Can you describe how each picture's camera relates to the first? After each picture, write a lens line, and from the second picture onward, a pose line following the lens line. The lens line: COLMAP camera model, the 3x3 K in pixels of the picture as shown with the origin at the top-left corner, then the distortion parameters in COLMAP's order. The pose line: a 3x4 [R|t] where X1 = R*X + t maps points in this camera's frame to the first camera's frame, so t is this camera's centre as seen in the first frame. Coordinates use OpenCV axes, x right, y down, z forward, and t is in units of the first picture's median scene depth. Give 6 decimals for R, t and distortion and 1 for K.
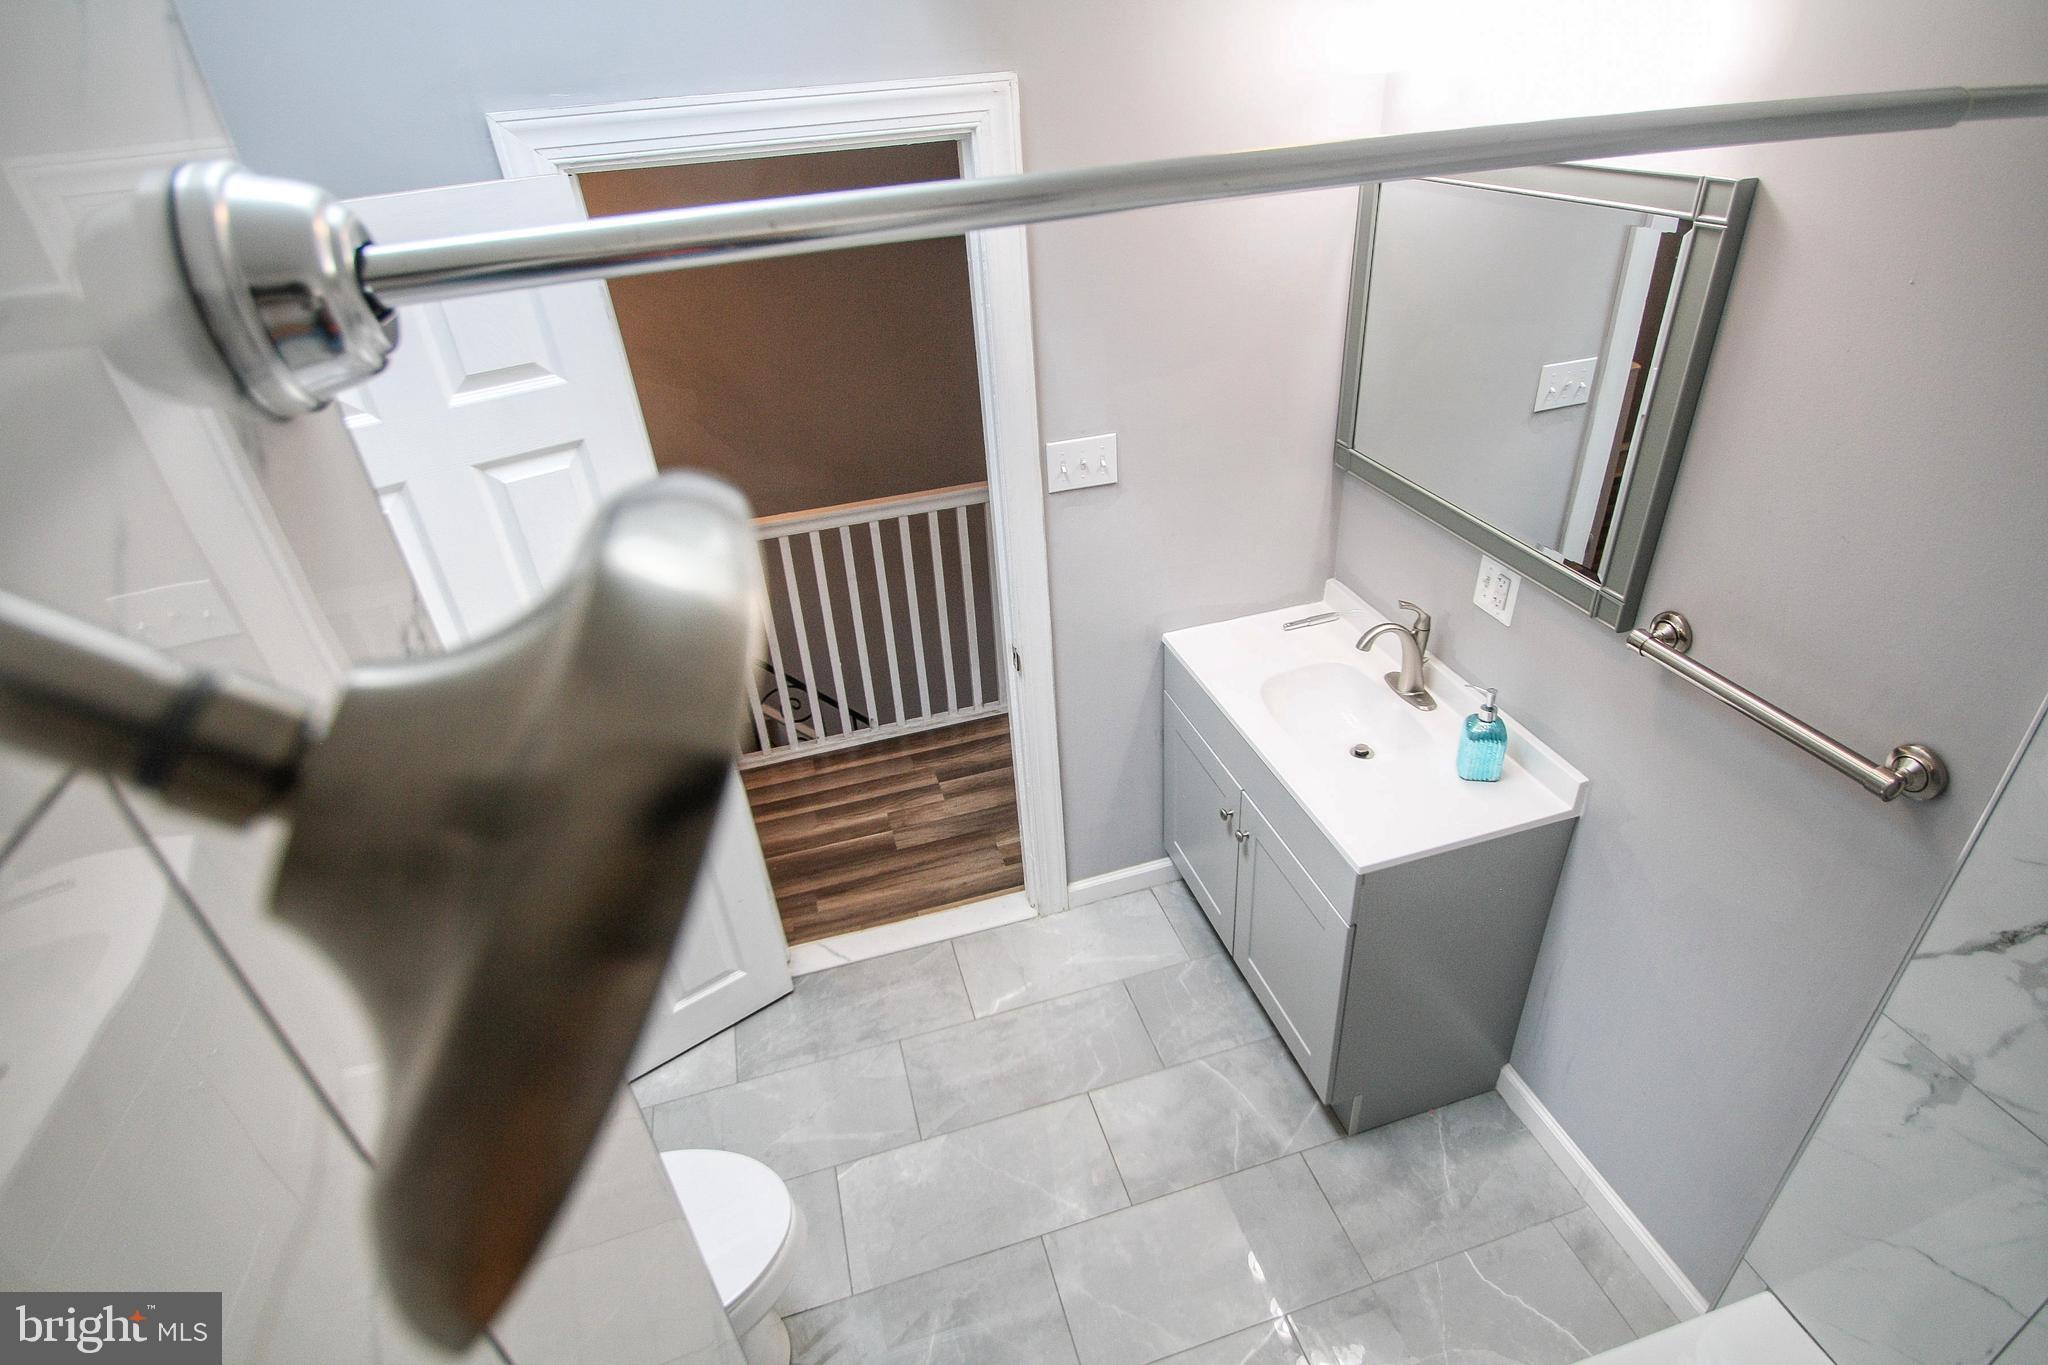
lens RADIAL K [[982.6, 0, 1021.6], [0, 982.6, 673.7], [0, 0, 1]] dist [-0.000296, -0.000016]
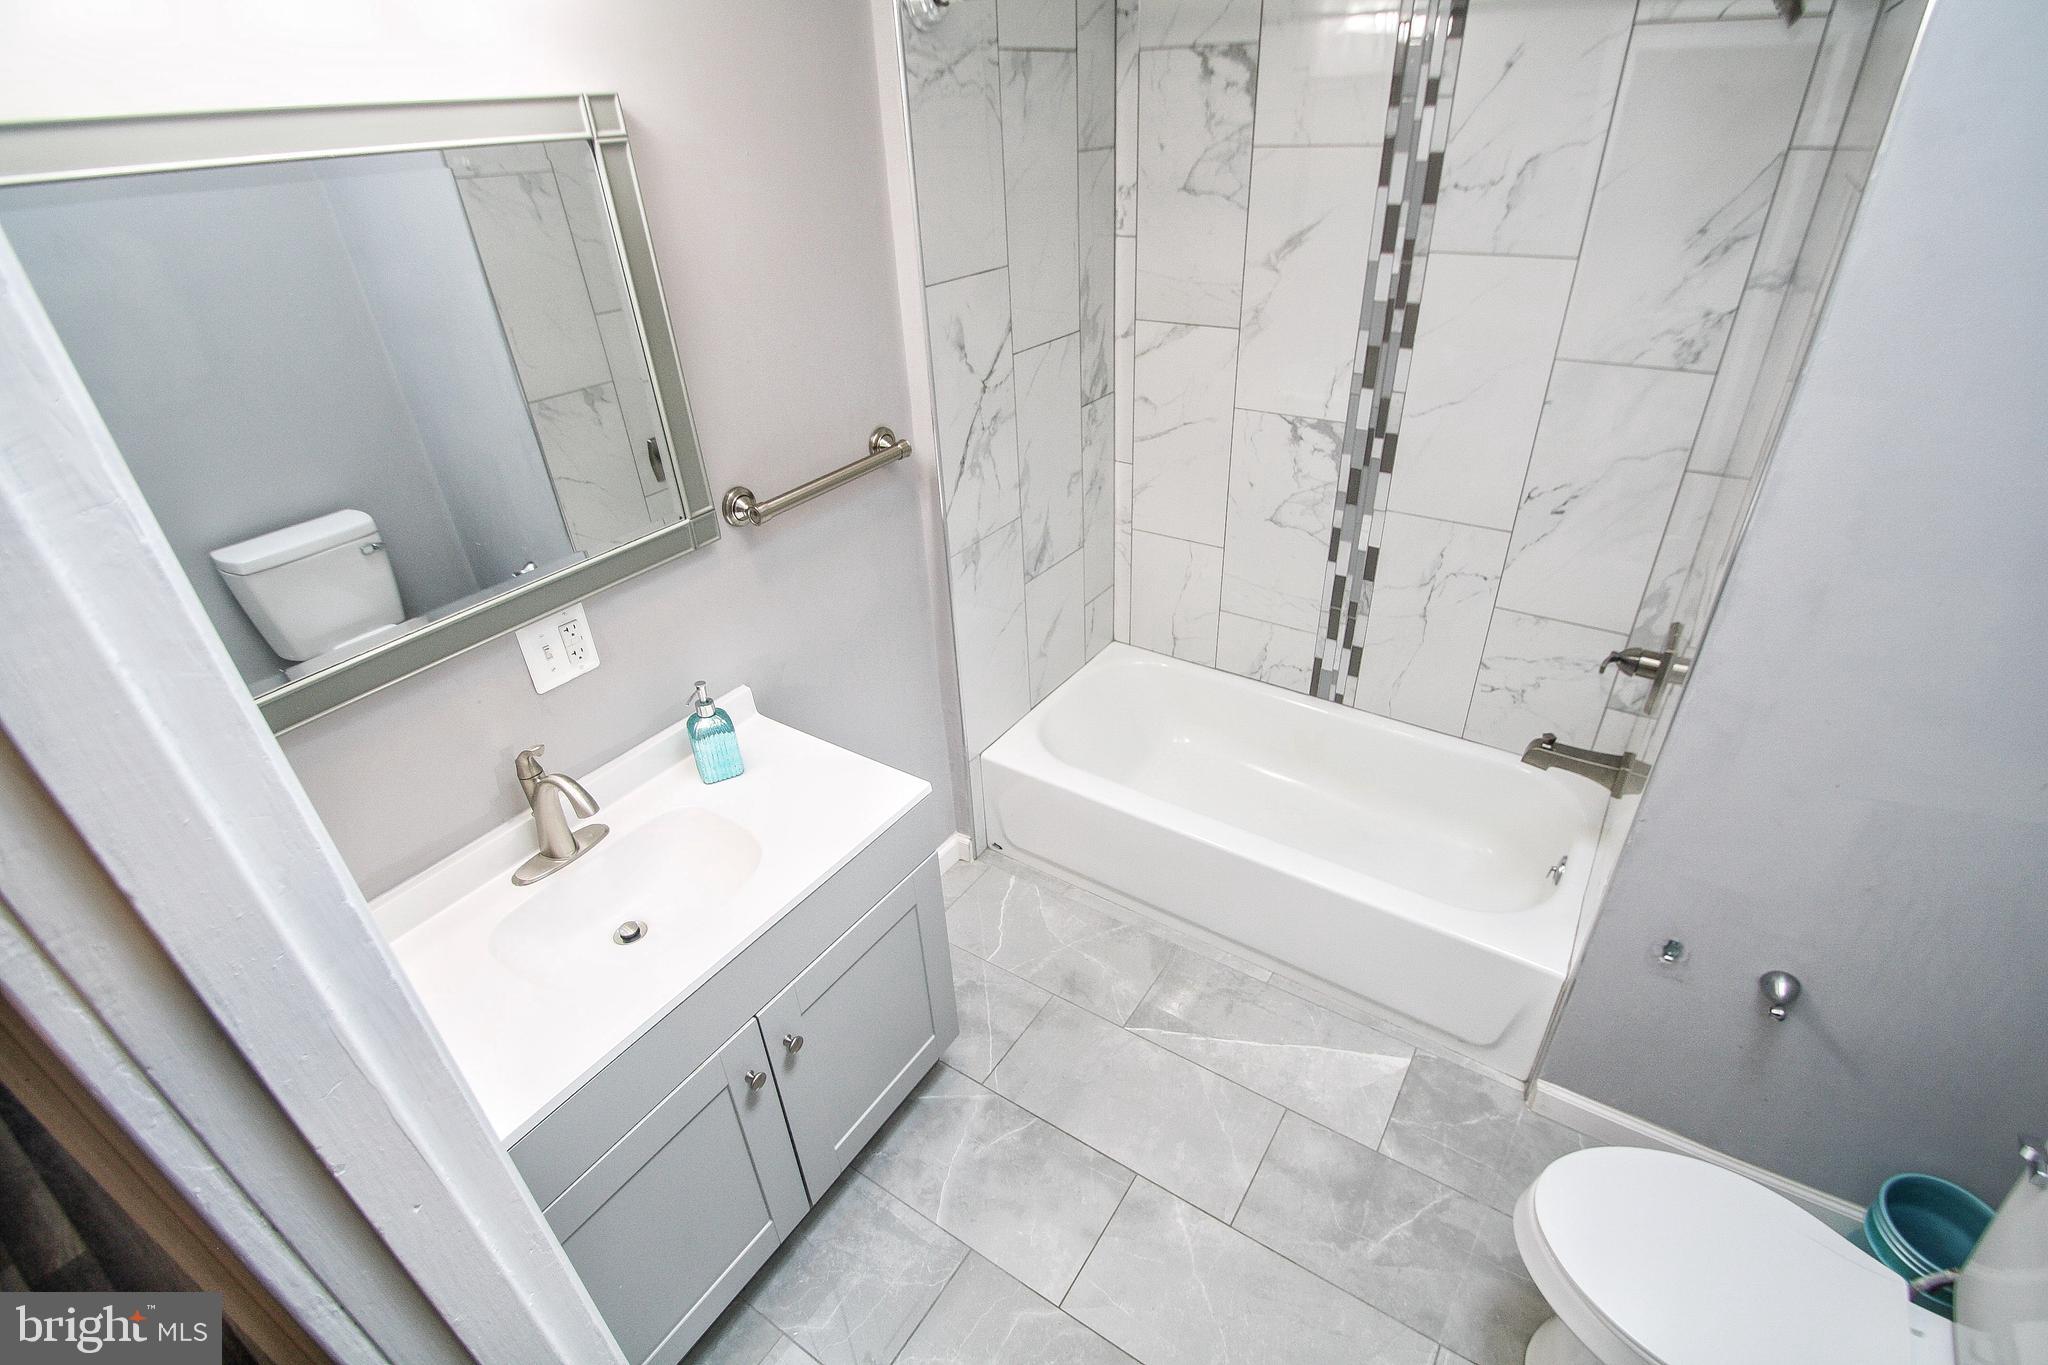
lens RADIAL K [[982.6, 0, 1029.8], [0, 982.6, 718.8], [0, 0, 1]] dist [-0.000296, -0.000016]
pose [[-0.648627, -0.331400, 0.685169, -0.338331], [0.467898, 0.536399, 0.702387, -0.429892], [-0.600295, 0.776177, -0.192861, 0.931011]]
